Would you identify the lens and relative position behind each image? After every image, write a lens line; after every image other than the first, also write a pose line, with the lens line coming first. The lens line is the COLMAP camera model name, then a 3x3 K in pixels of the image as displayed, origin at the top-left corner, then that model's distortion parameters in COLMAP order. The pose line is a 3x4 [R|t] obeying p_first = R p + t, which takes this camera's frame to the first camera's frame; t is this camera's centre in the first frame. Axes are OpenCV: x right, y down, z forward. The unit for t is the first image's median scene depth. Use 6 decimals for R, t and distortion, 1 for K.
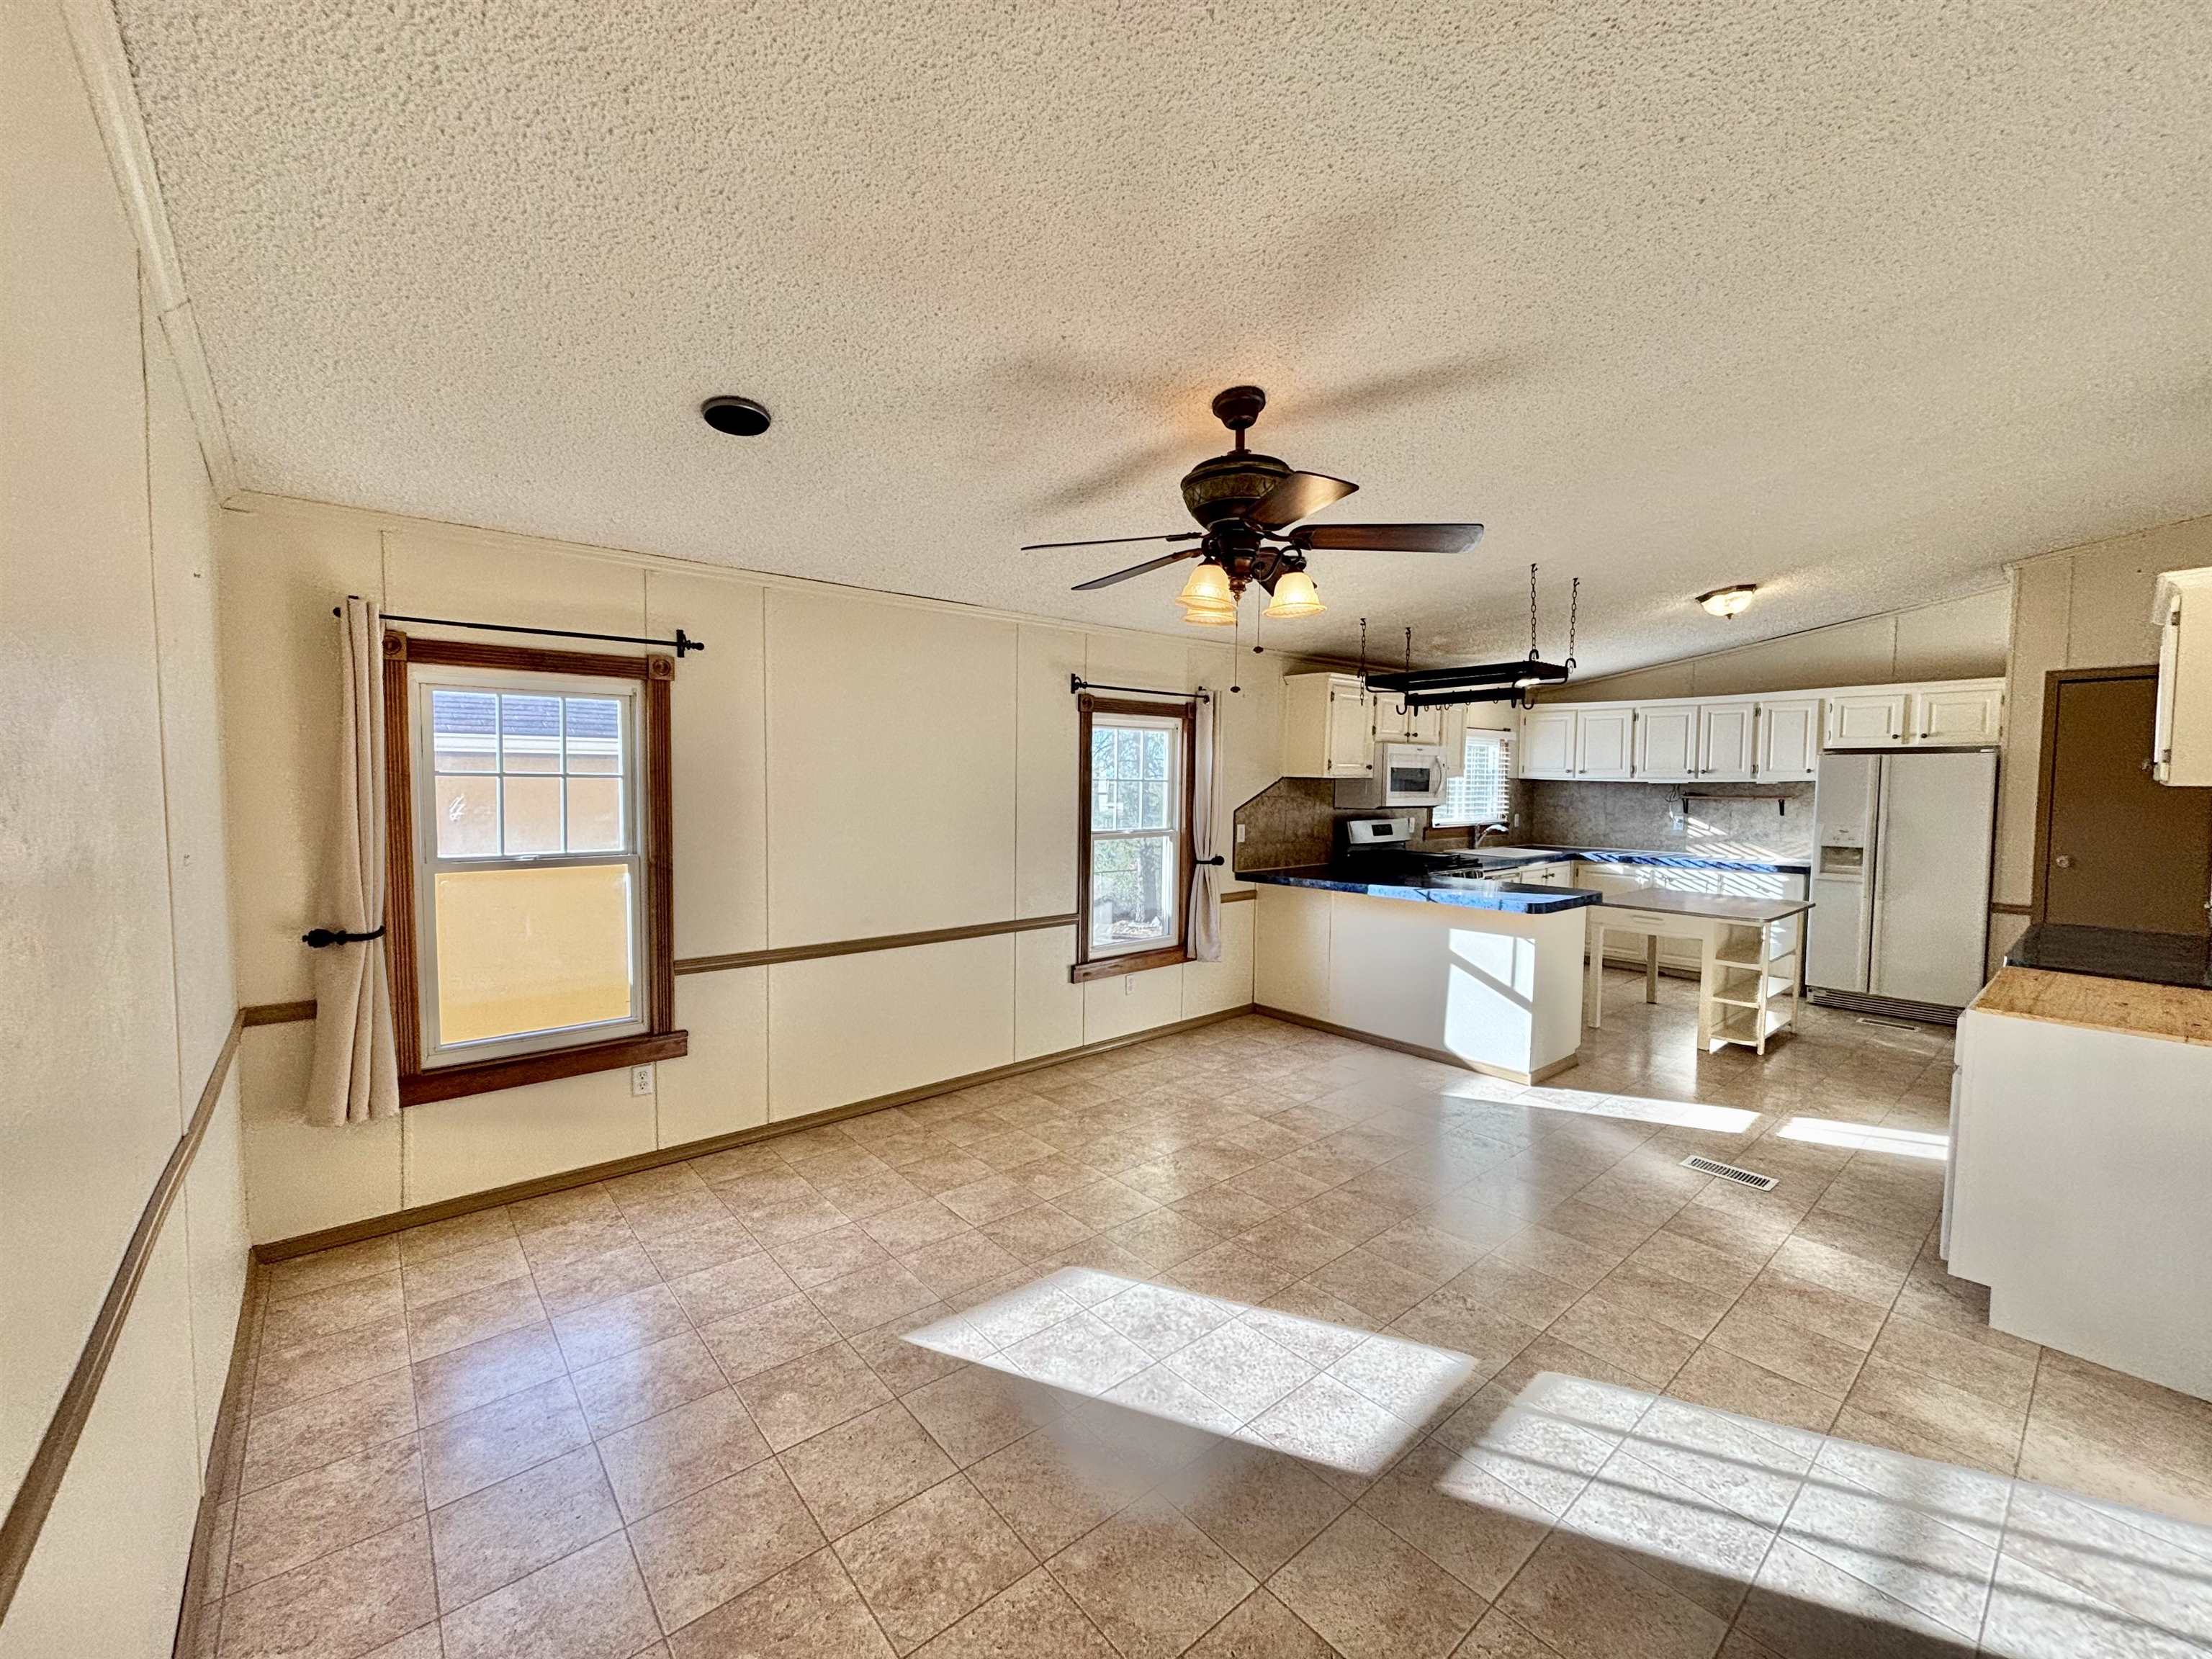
lens RADIAL K [[894.8, 0, 1116.9], [0, 894.8, 829.6], [0, 0, 1]] dist [-0.000533, 0.006883]
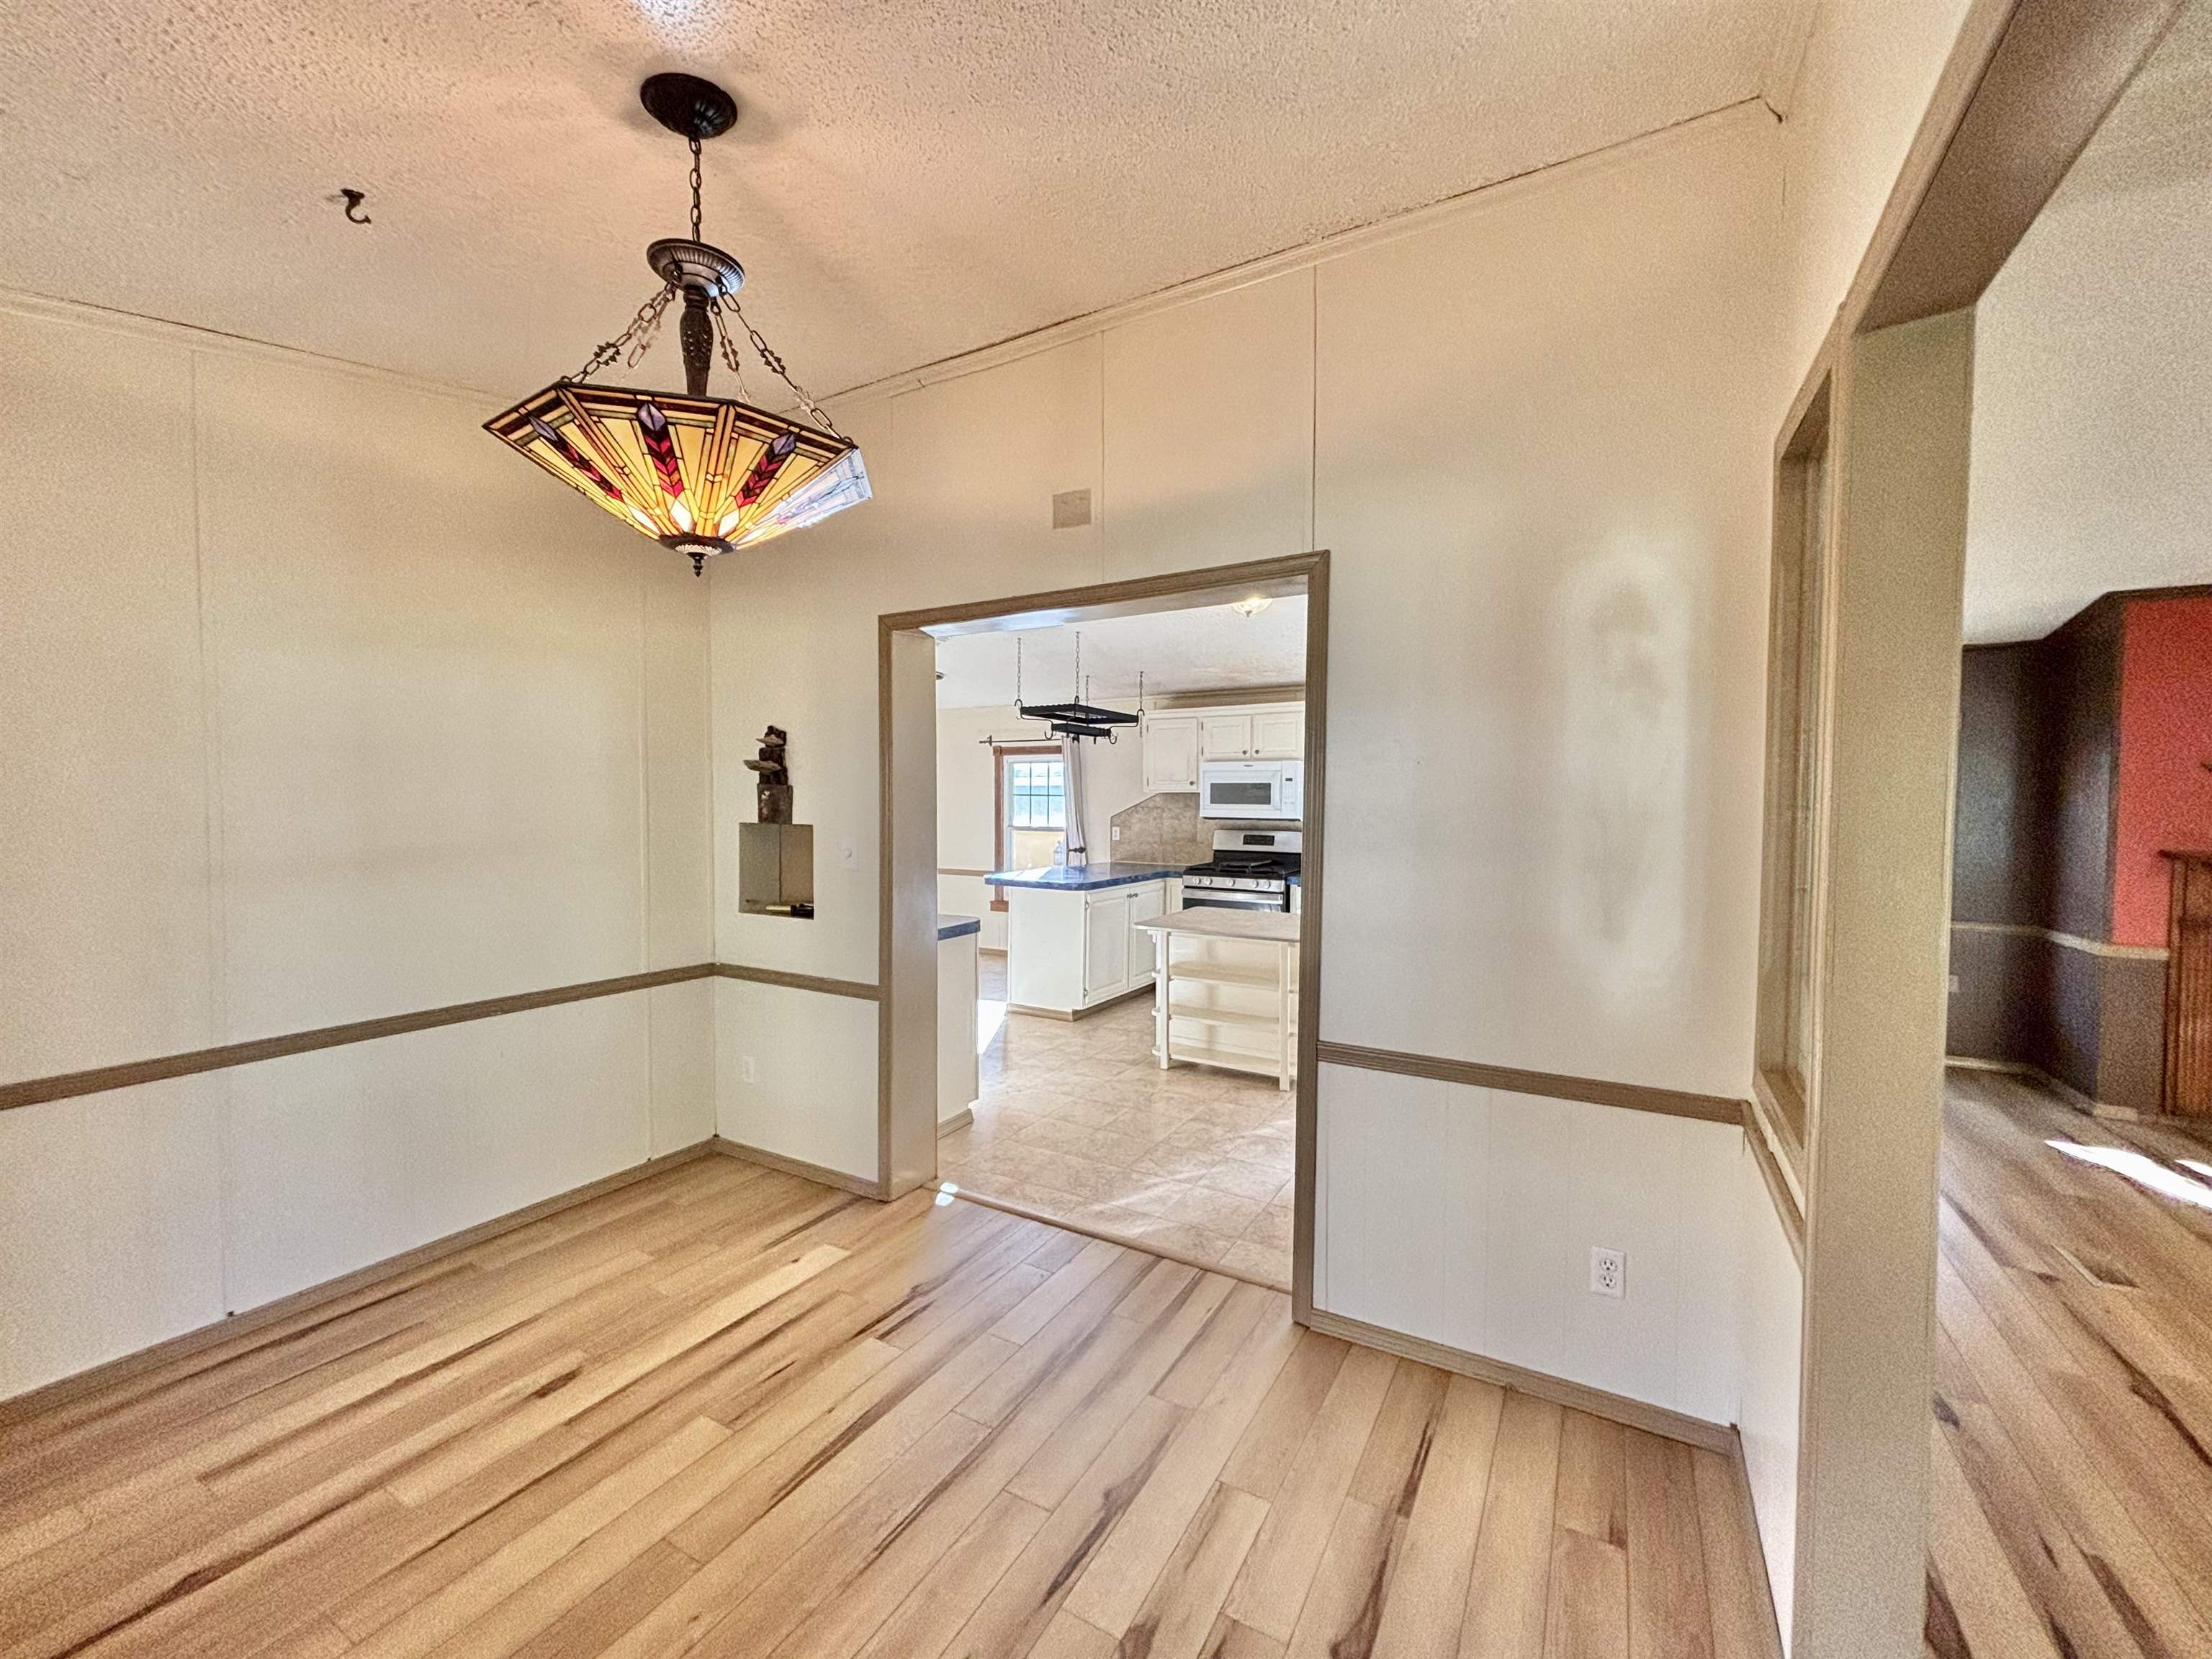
lens RADIAL K [[879.8, 0, 1116.2], [0, 879.8, 806.4], [0, 0, 1]] dist [-0.000058, -0.000025]
pose [[0.335635, 0.003502, -0.941985, 1.330952], [-0.055113, 0.998353, -0.015925, -0.014739], [0.940378, 0.057260, 0.335276, 0.505868]]
